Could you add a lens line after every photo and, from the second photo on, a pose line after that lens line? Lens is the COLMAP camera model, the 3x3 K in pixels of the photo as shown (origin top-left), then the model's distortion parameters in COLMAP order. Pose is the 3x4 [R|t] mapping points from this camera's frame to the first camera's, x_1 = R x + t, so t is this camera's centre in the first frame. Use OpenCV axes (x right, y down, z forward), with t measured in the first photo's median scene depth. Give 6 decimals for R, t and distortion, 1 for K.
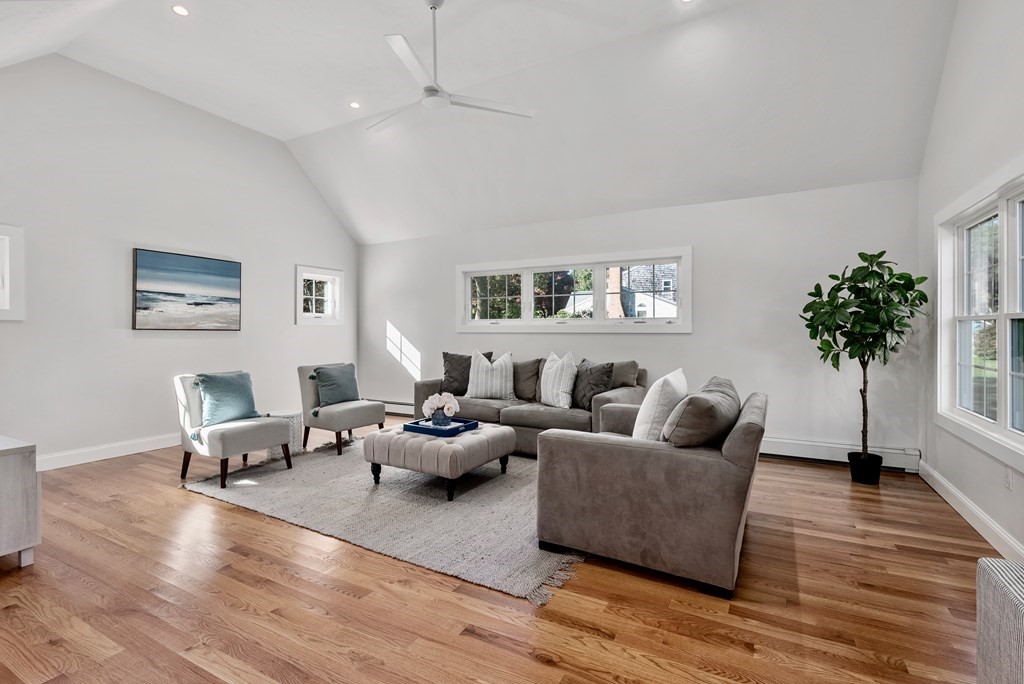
lens RADIAL K [[474.5, 0, 512.5], [0, 474.5, 327.1], [0, 0, 1]] dist [-0.002638, 0.000147]
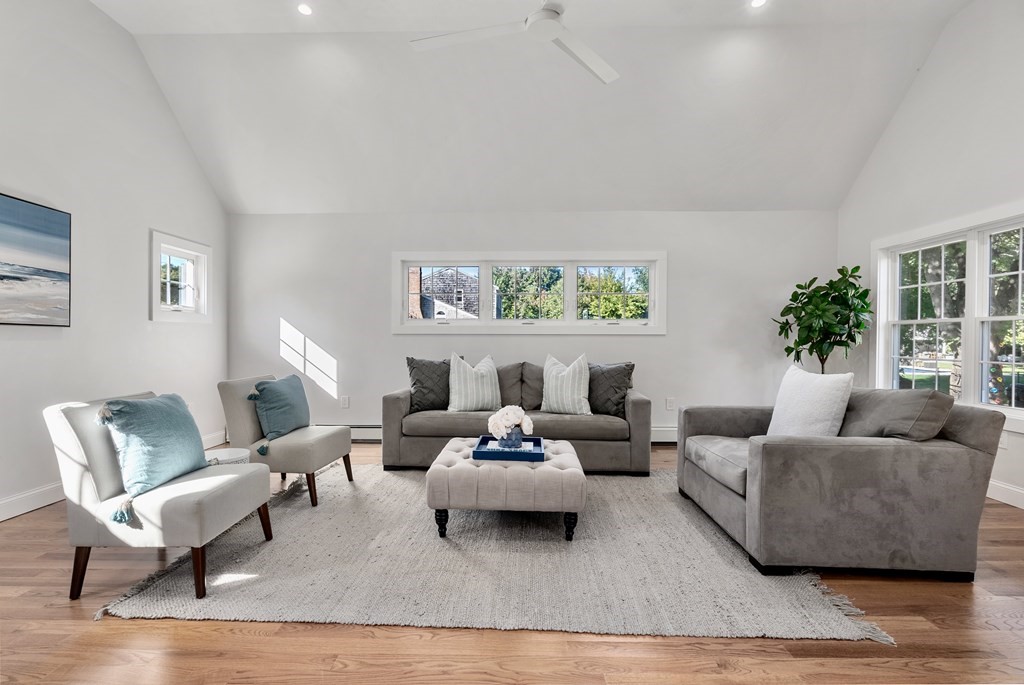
lens RADIAL K [[465.8, 0, 507.4], [0, 465.8, 340.4], [0, 0, 1]] dist [-0.002799, 0.000817]
pose [[0.886349, 0.000749, 0.463016, -0.498332], [-0.005879, 0.999936, 0.009636, 0.021499], [-0.462980, -0.011263, 0.886297, 0.310291]]
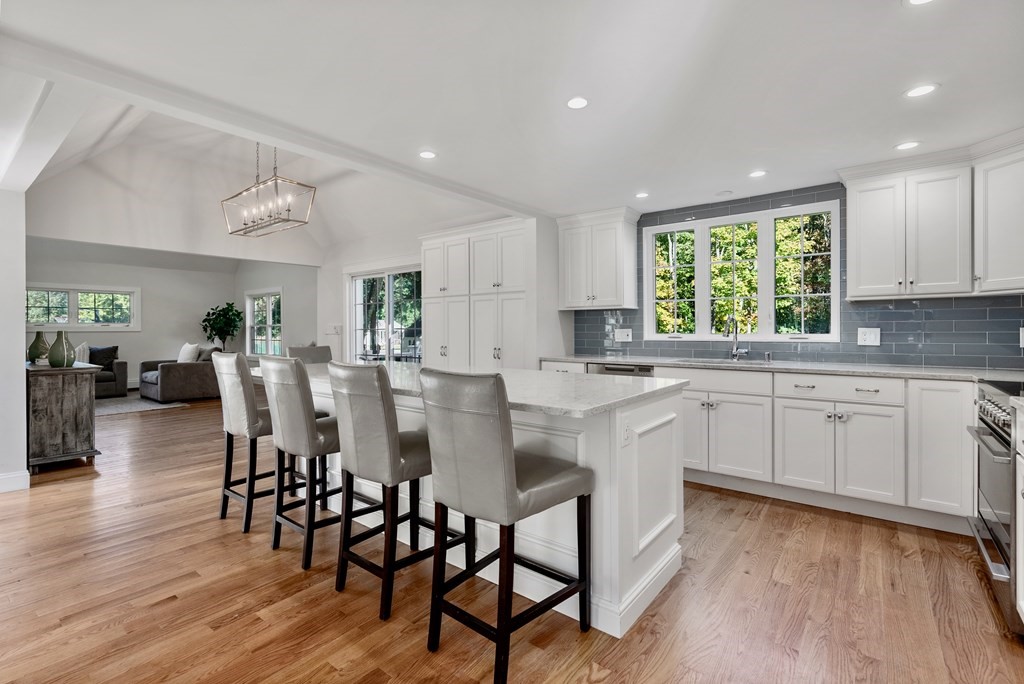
lens RADIAL K [[465.8, 0, 507.4], [0, 465.8, 339.9], [0, 0, 1]] dist [-0.002799, 0.000817]
pose [[0.165928, -0.022994, 0.985870, -1.586307], [0.000011, 0.999728, 0.023315, 0.004030], [-0.986138, -0.003858, 0.165883, -1.032769]]
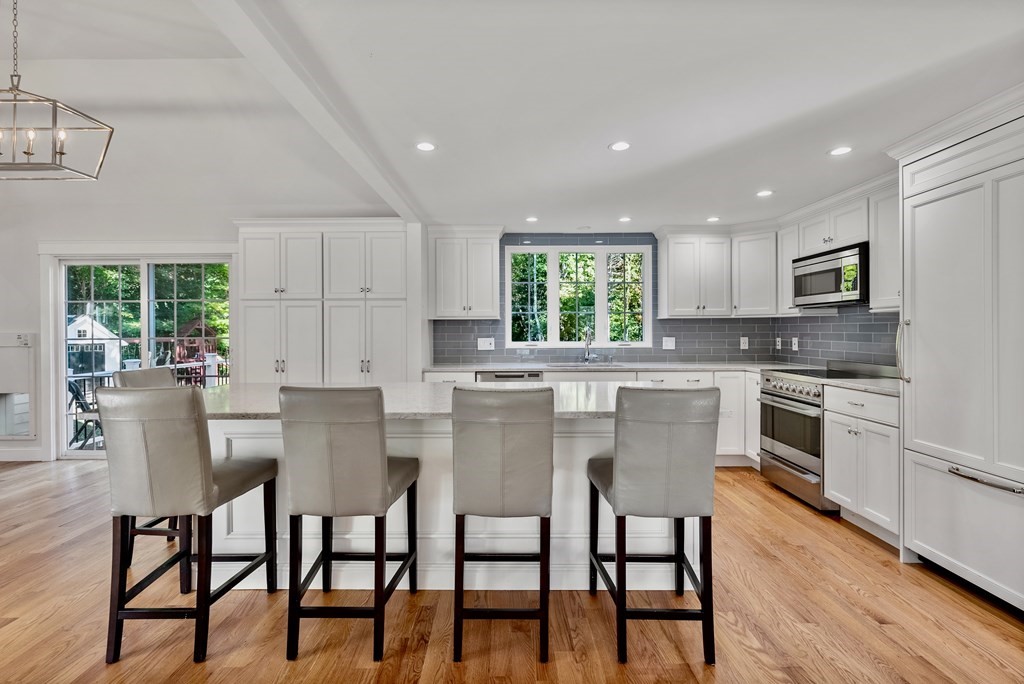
lens RADIAL K [[465.8, 0, 507.4], [0, 465.8, 339.9], [0, 0, 1]] dist [-0.002799, 0.000817]
pose [[-0.481287, -0.013616, 0.876457, -1.508530], [0.000677, 0.999873, 0.015906, -0.010724], [-0.876563, 0.008249, -0.481217, -0.581715]]
